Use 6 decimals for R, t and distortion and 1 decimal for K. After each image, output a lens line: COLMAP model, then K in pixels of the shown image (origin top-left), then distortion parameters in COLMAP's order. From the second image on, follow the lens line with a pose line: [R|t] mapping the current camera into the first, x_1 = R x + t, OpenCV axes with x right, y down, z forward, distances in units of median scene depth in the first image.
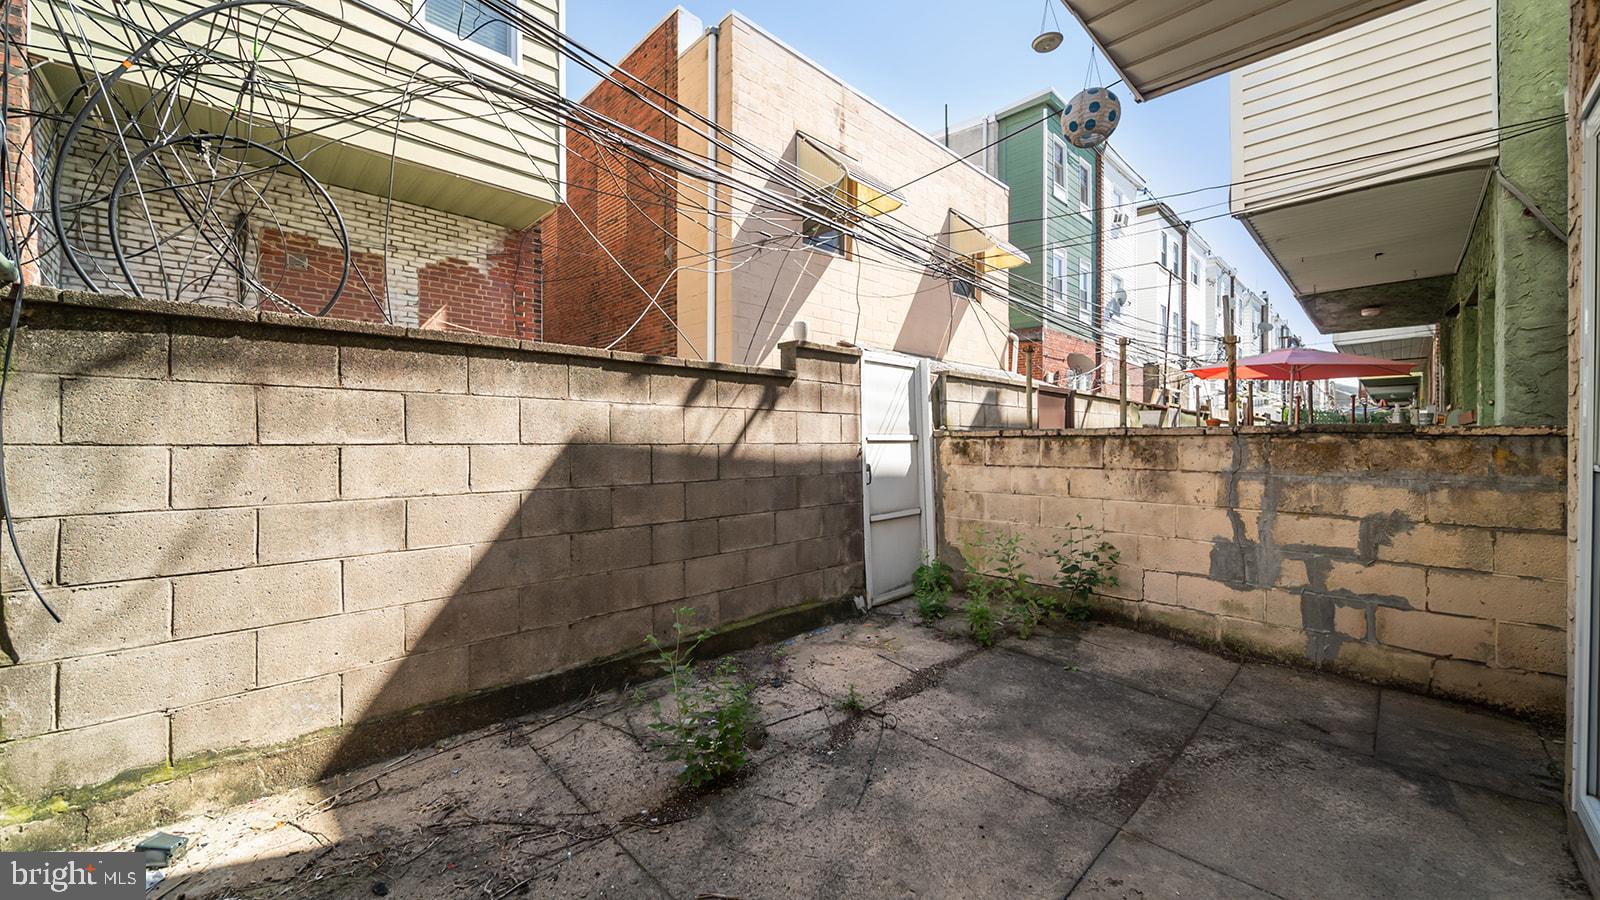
lens RADIAL K [[585.5, 0, 796.8], [0, 585.5, 442.7], [0, 0, 1]] dist [0.001087, -0.000349]
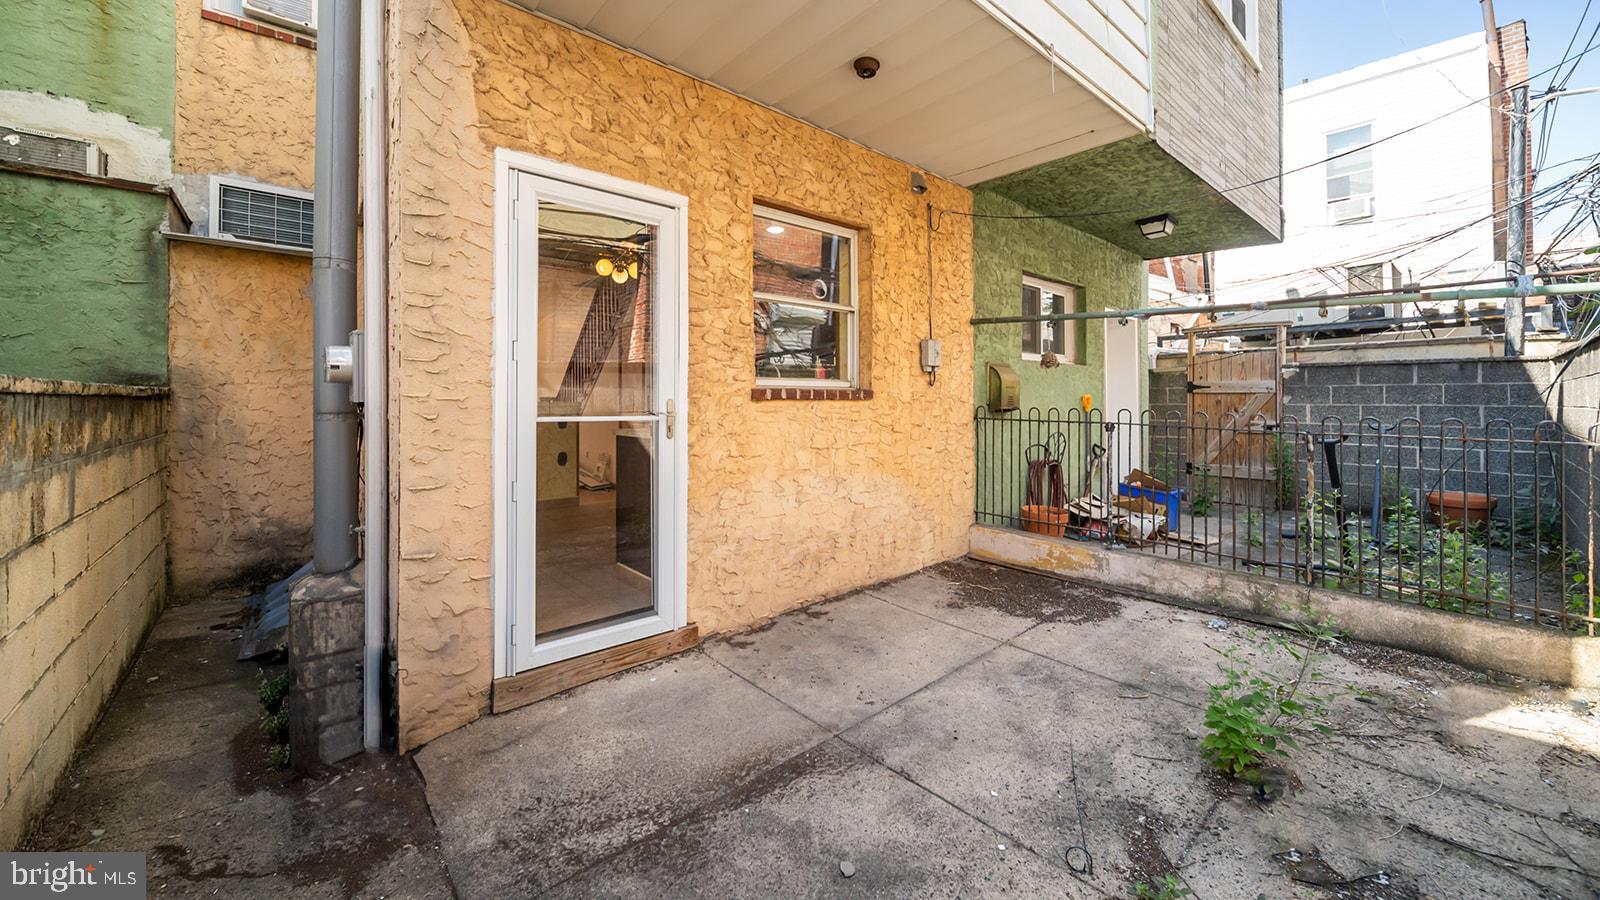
lens RADIAL K [[585.5, 0, 806.9], [0, 585.5, 391.5], [0, 0, 1]] dist [0.001087, -0.000349]
pose [[-0.998790, -0.004563, 0.048961, 0.371576], [-0.004784, 0.999979, -0.004393, -0.013872], [-0.048940, -0.004622, -0.998791, 1.454412]]
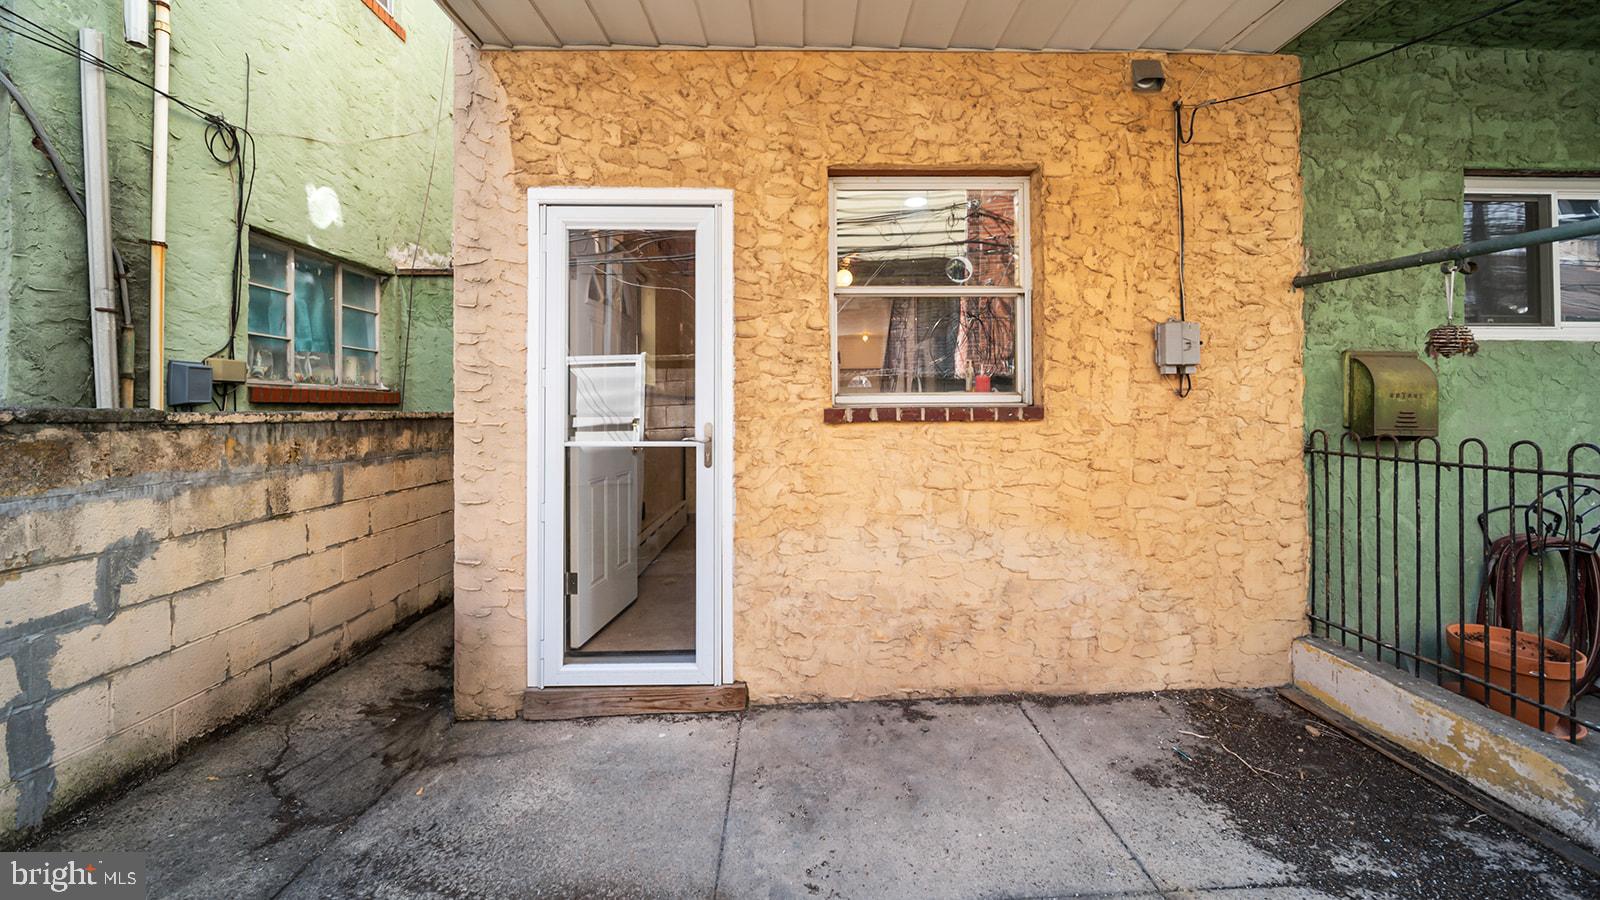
lens RADIAL K [[585.5, 0, 798.0], [0, 585.5, 405.3], [0, 0, 1]] dist [0.001087, -0.000349]
pose [[-0.741079, 0.006949, 0.671382, -0.057618], [0.009693, 0.999953, 0.000349, -0.030269], [-0.671348, 0.006767, -0.741112, 1.016170]]
